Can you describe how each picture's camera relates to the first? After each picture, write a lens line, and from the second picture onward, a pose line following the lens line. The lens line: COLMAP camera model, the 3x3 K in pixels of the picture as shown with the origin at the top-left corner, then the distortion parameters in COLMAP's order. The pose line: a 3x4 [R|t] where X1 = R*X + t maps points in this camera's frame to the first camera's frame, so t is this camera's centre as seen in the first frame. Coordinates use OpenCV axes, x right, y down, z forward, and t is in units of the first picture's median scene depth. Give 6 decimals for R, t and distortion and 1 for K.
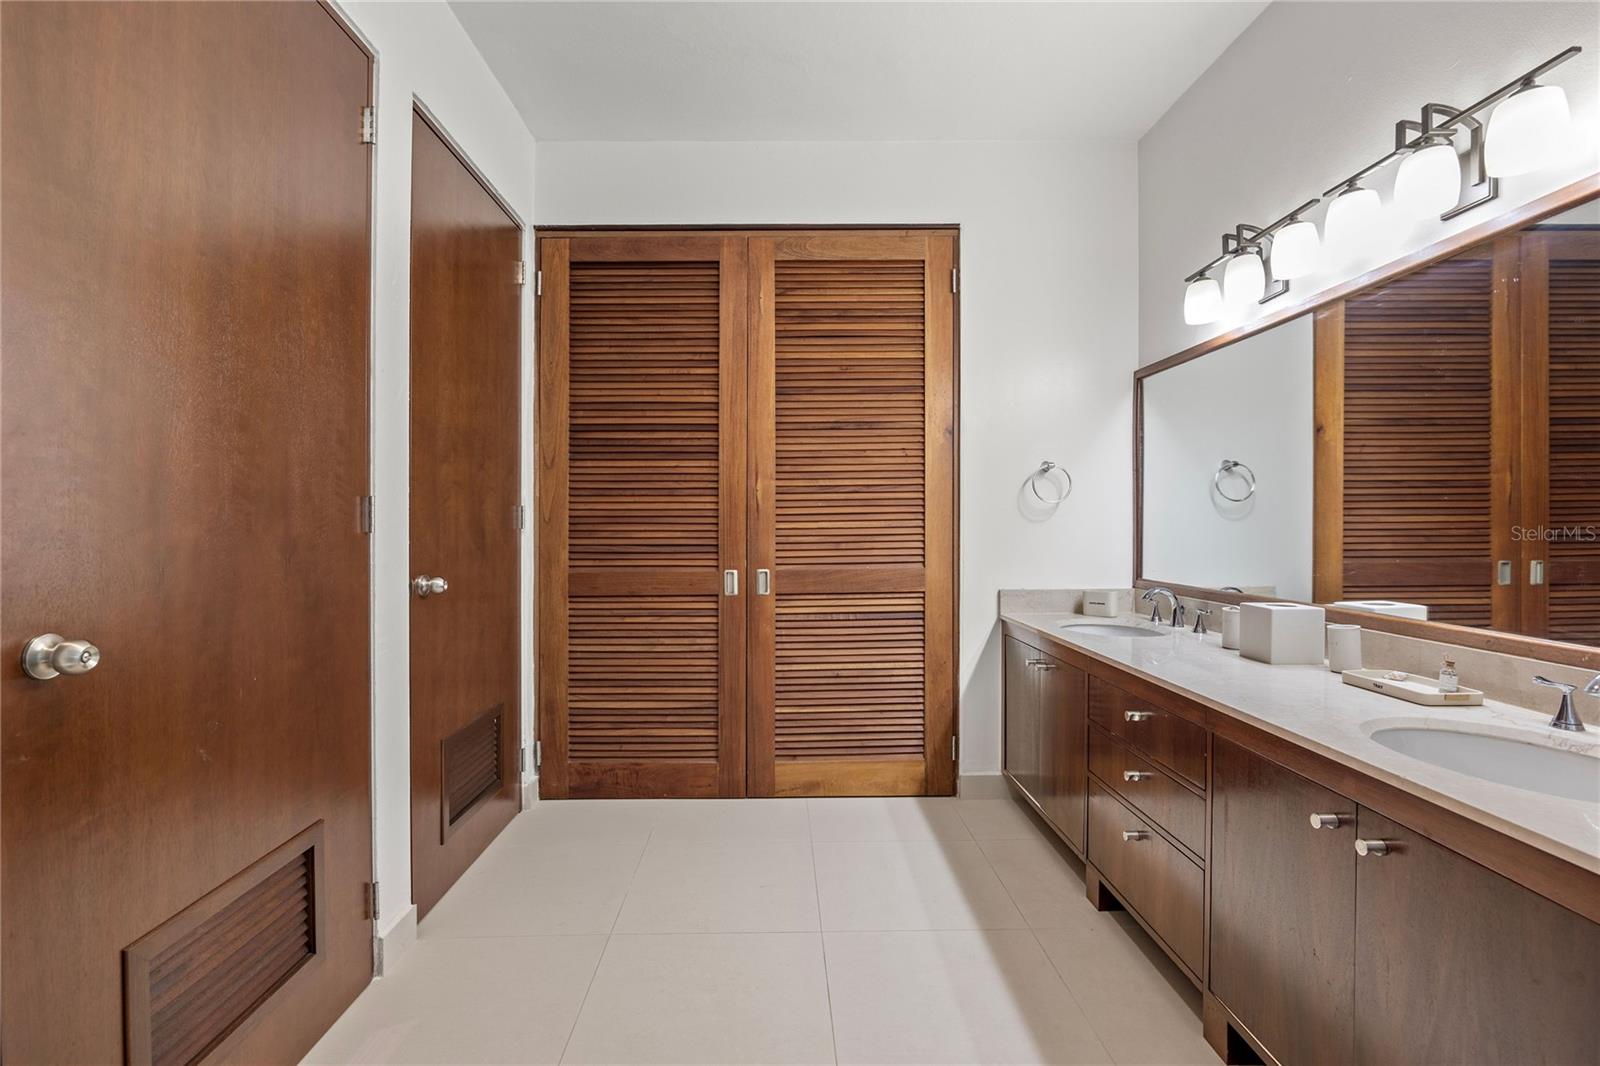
lens RADIAL K [[740.1, 0, 806.2], [0, 740.1, 523.4], [0, 0, 1]] dist [-0.012817, 0.001405]
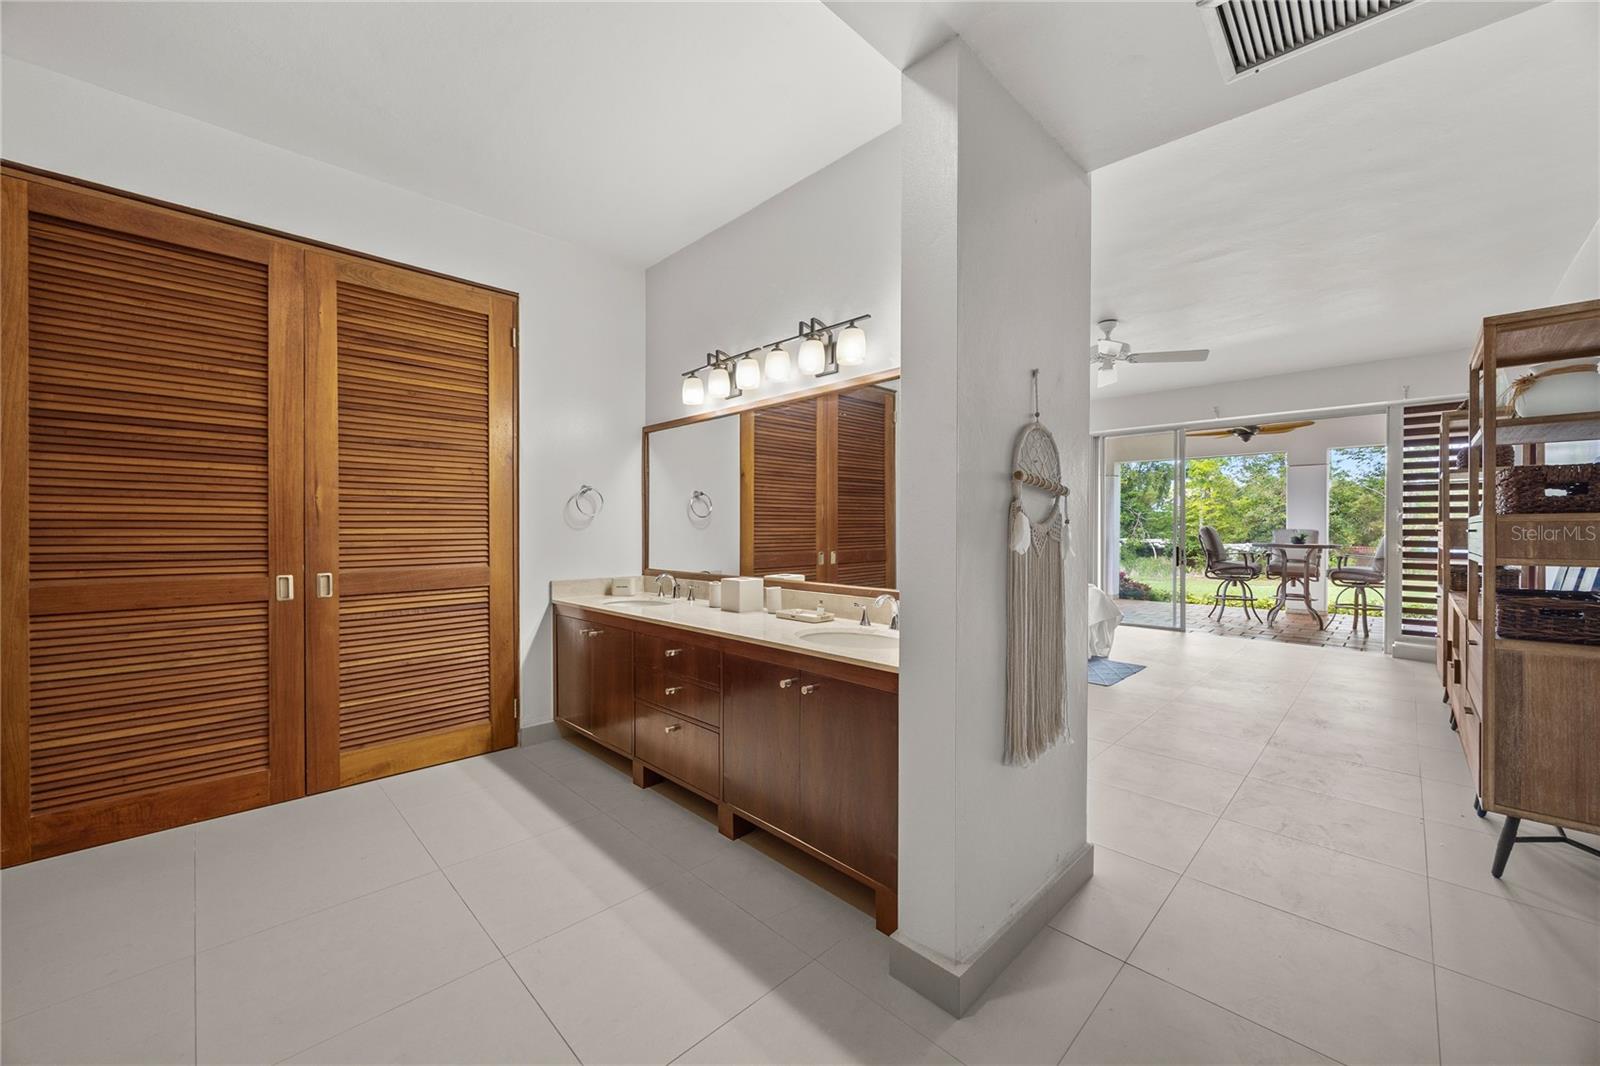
lens RADIAL K [[620.3, 0, 785.8], [0, 620.3, 526.3], [0, 0, 1]] dist [0.005678, -0.001887]
pose [[0.729057, 0.009757, 0.684384, -0.190312], [-0.004087, 0.999943, -0.009902, 0.001765], [-0.684441, 0.004422, 0.729055, -0.090561]]
